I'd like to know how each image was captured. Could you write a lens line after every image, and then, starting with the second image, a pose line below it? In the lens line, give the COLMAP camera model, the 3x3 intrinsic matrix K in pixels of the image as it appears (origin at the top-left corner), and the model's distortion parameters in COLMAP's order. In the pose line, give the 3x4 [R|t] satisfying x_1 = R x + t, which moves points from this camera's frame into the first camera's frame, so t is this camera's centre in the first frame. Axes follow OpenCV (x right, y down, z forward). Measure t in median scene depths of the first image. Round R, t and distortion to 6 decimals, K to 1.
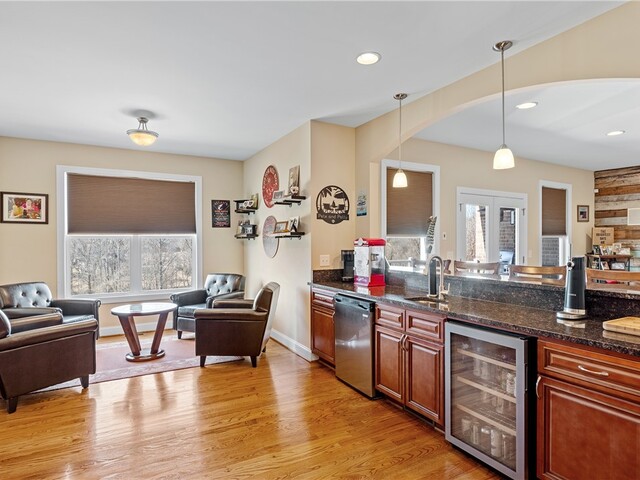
lens RADIAL K [[364.9, 0, 324.5], [0, 364.9, 240.4], [0, 0, 1]] dist [-0.019279, 0.001276]
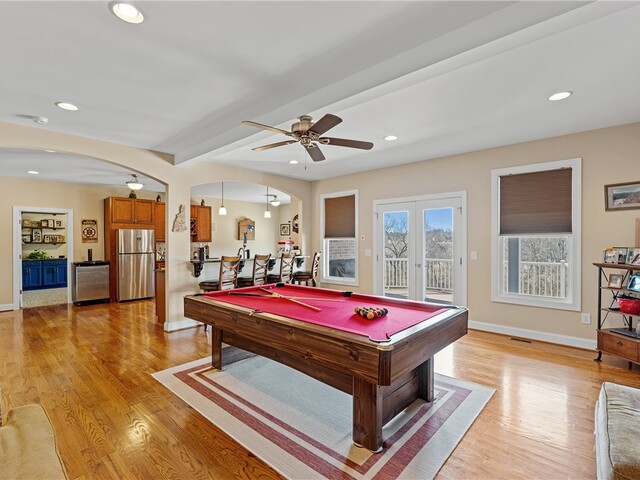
lens RADIAL K [[316.0, 0, 319.6], [0, 316.0, 242.5], [0, 0, 1]] dist [-0.008820, 0.003419]
pose [[0.305810, 0.003590, -0.952086, 1.470451], [0.004277, 0.999978, 0.005145, -0.001133], [0.952083, -0.005645, 0.305788, 0.478618]]
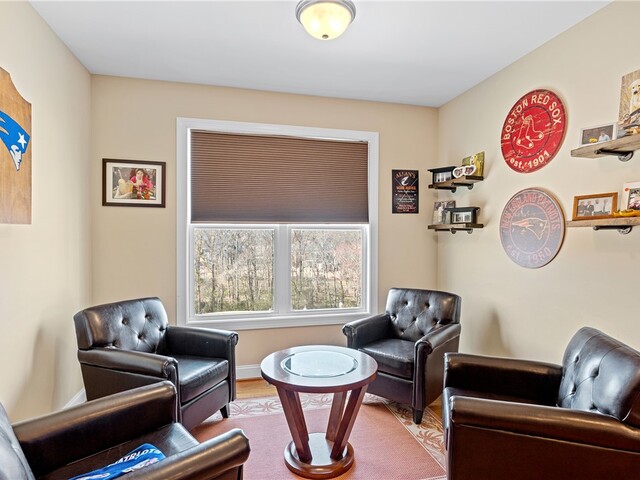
lens RADIAL K [[364.9, 0, 324.0], [0, 364.9, 235.7], [0, 0, 1]] dist [-0.019279, 0.001276]
pose [[0.960801, 0.008376, -0.277113, -0.293420], [-0.007362, 0.999962, 0.004702, 0.001164], [0.277142, -0.002478, 0.960826, 0.428782]]
